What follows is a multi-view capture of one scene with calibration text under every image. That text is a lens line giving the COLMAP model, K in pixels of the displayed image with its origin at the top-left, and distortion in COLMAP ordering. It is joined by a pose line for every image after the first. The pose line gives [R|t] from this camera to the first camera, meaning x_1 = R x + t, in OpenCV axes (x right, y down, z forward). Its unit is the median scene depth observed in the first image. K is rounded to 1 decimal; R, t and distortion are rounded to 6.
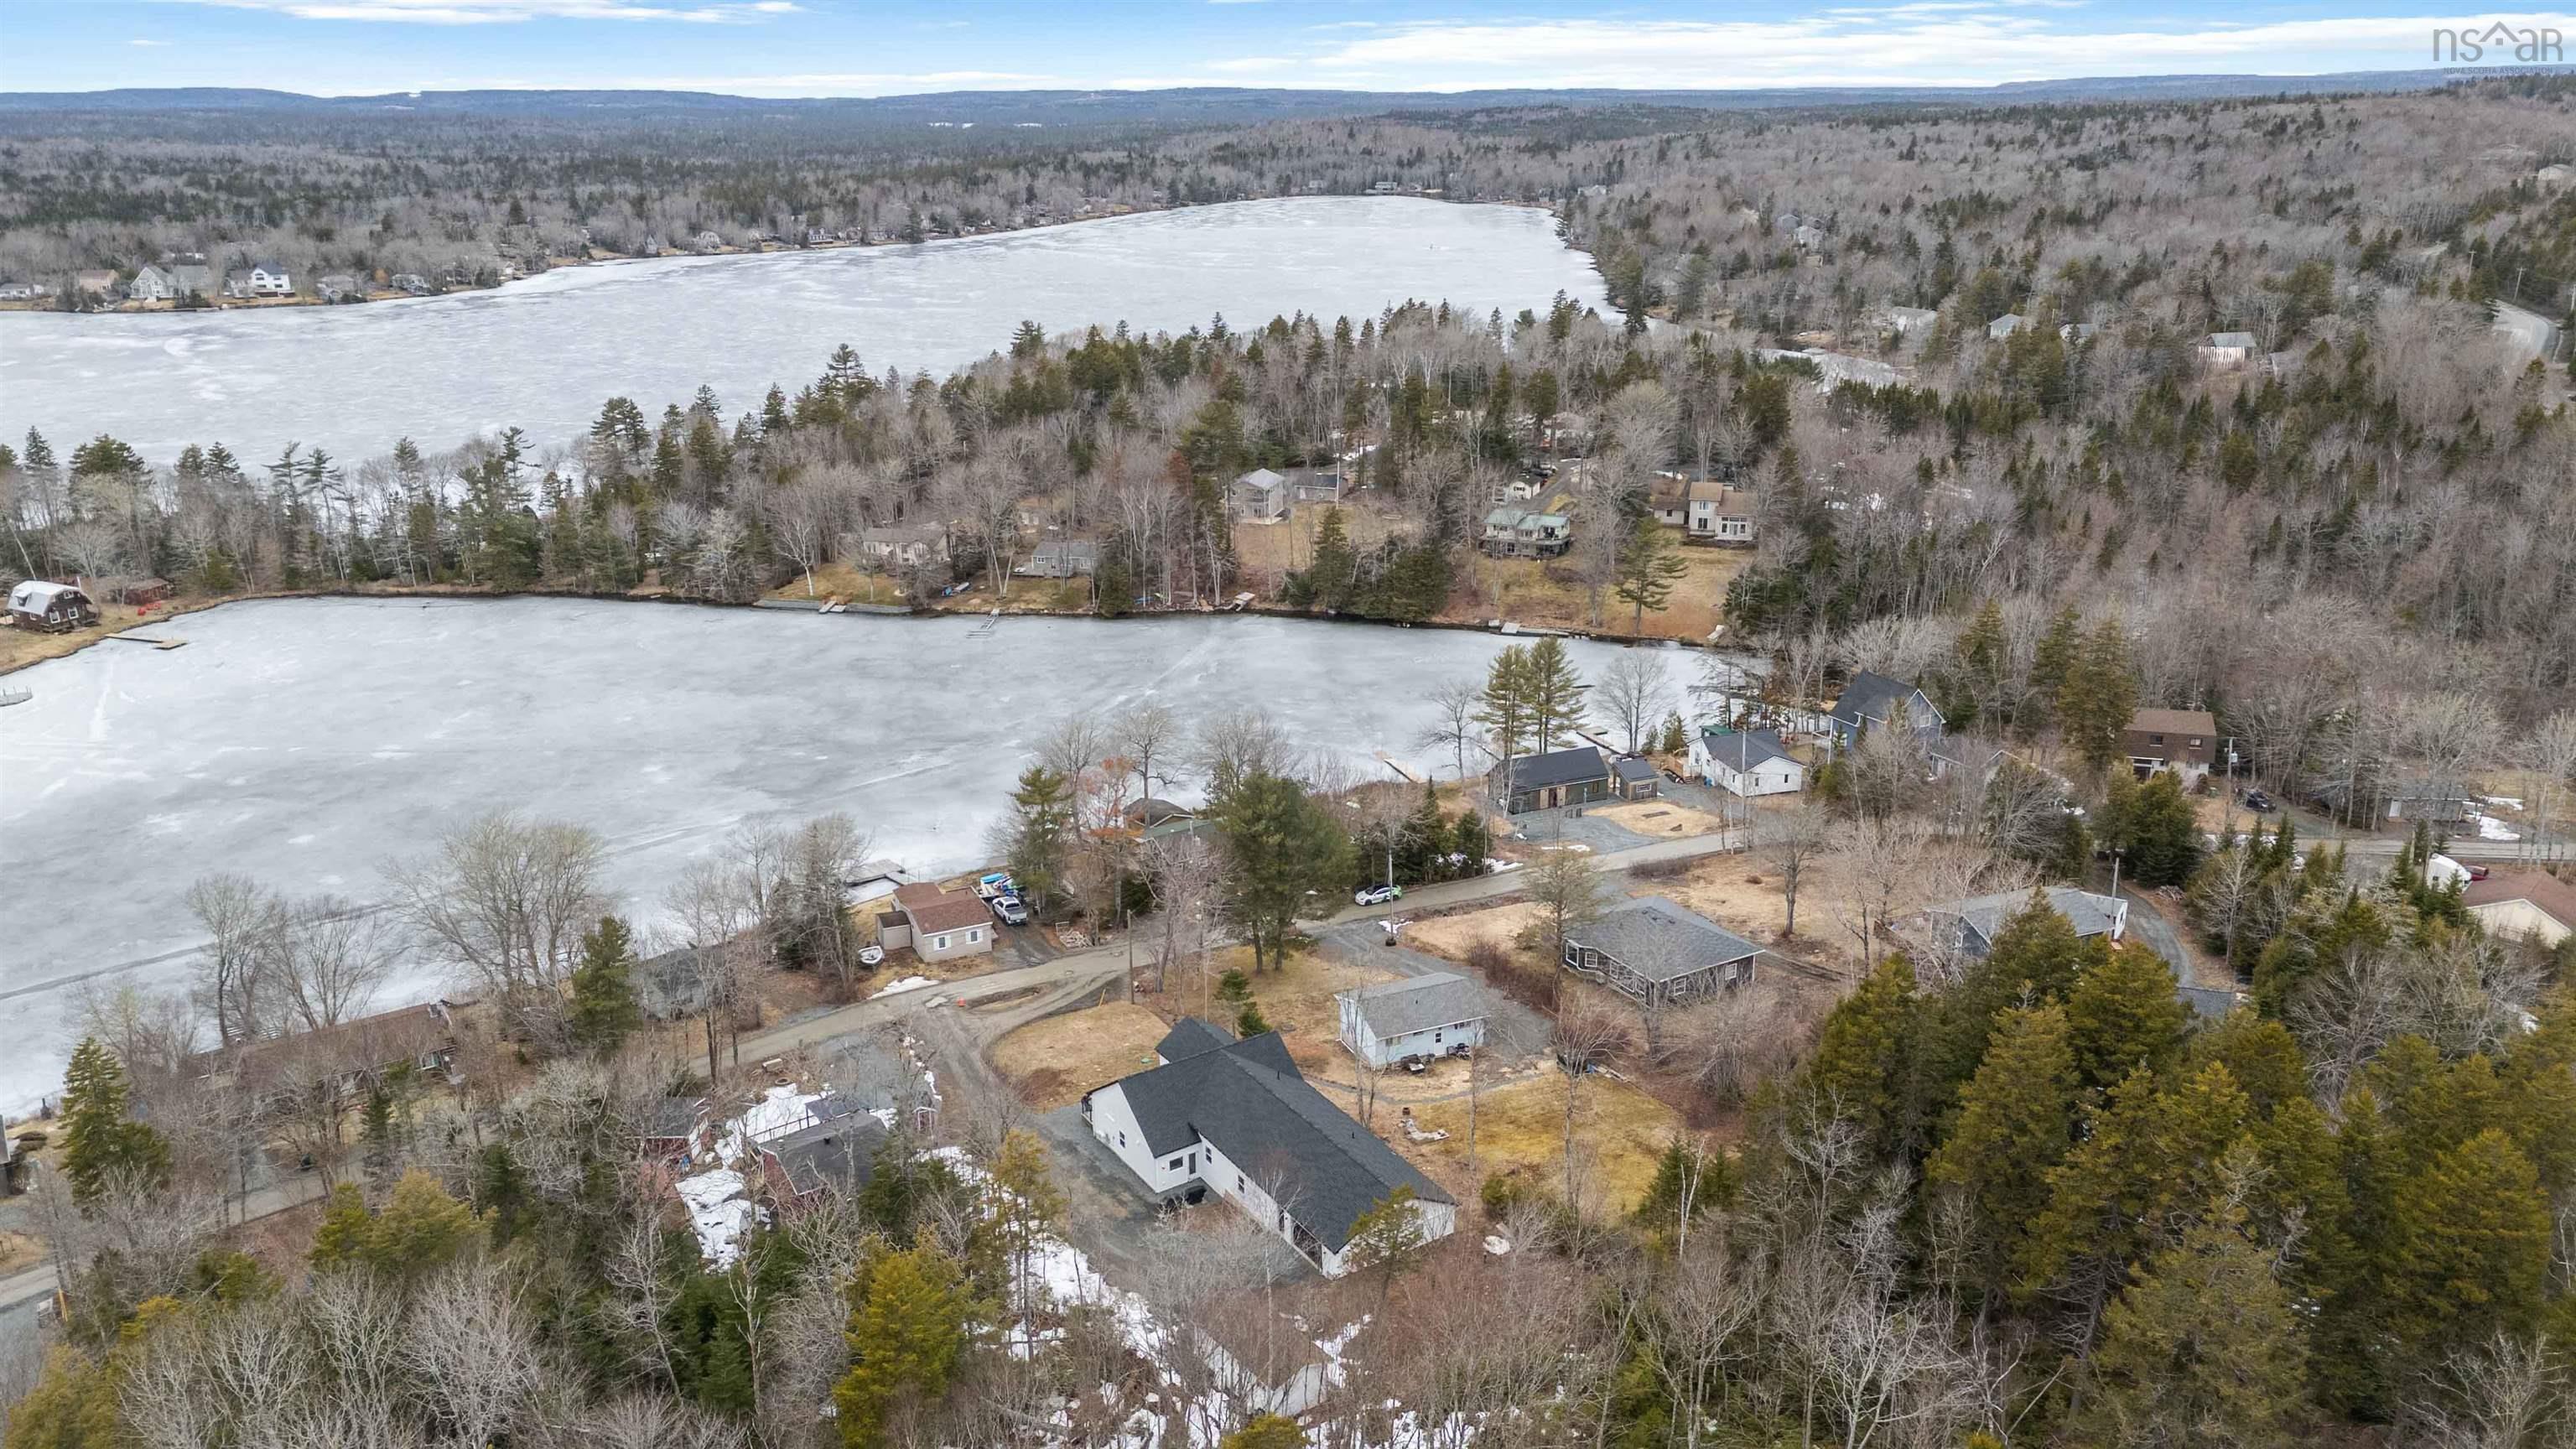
lens RADIAL K [[1869.7, 0, 1288.0], [0, 1869.7, 724.5], [0, 0, 1]] dist [0.114522, -0.115395]
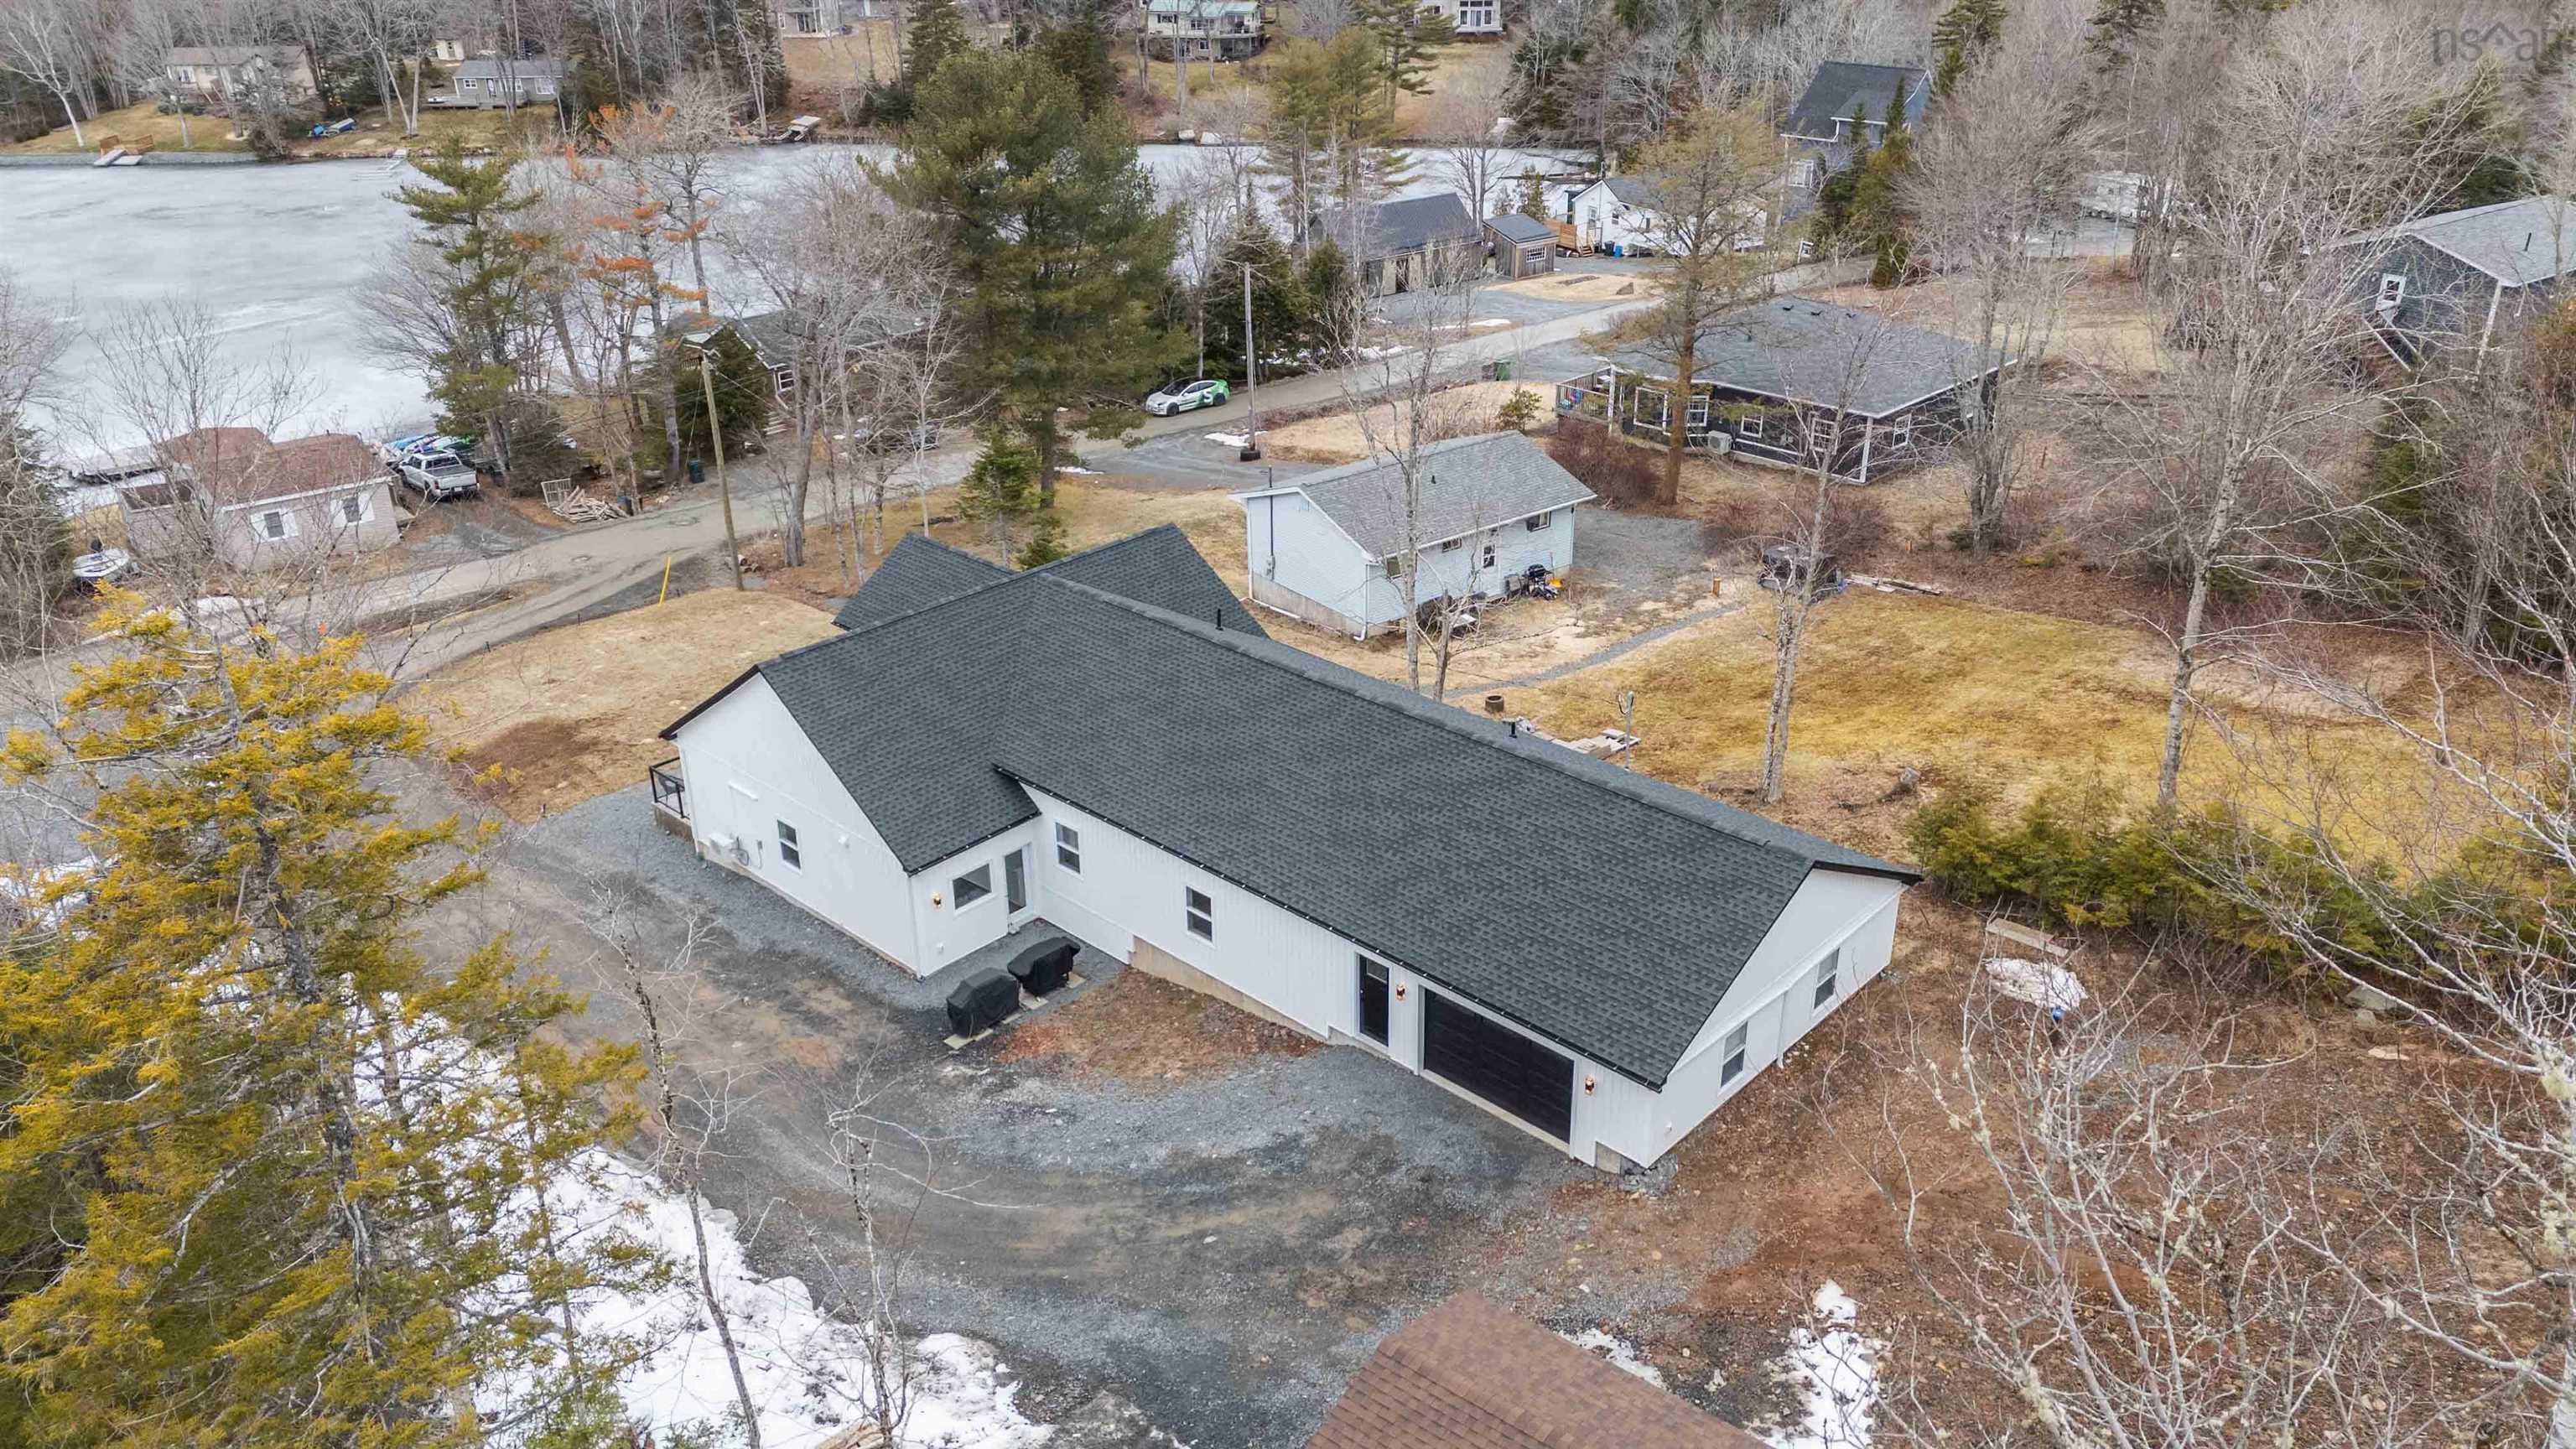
lens RADIAL K [[1869.7, 0, 1288.0], [0, 1869.7, 724.5], [0, 0, 1]] dist [0.114522, -0.115395]
pose [[0.968196, -0.104304, 0.227416, -0.058646], [0.076189, 0.988700, 0.129103, 0.125023], [-0.238312, -0.107670, 0.965202, 0.502250]]
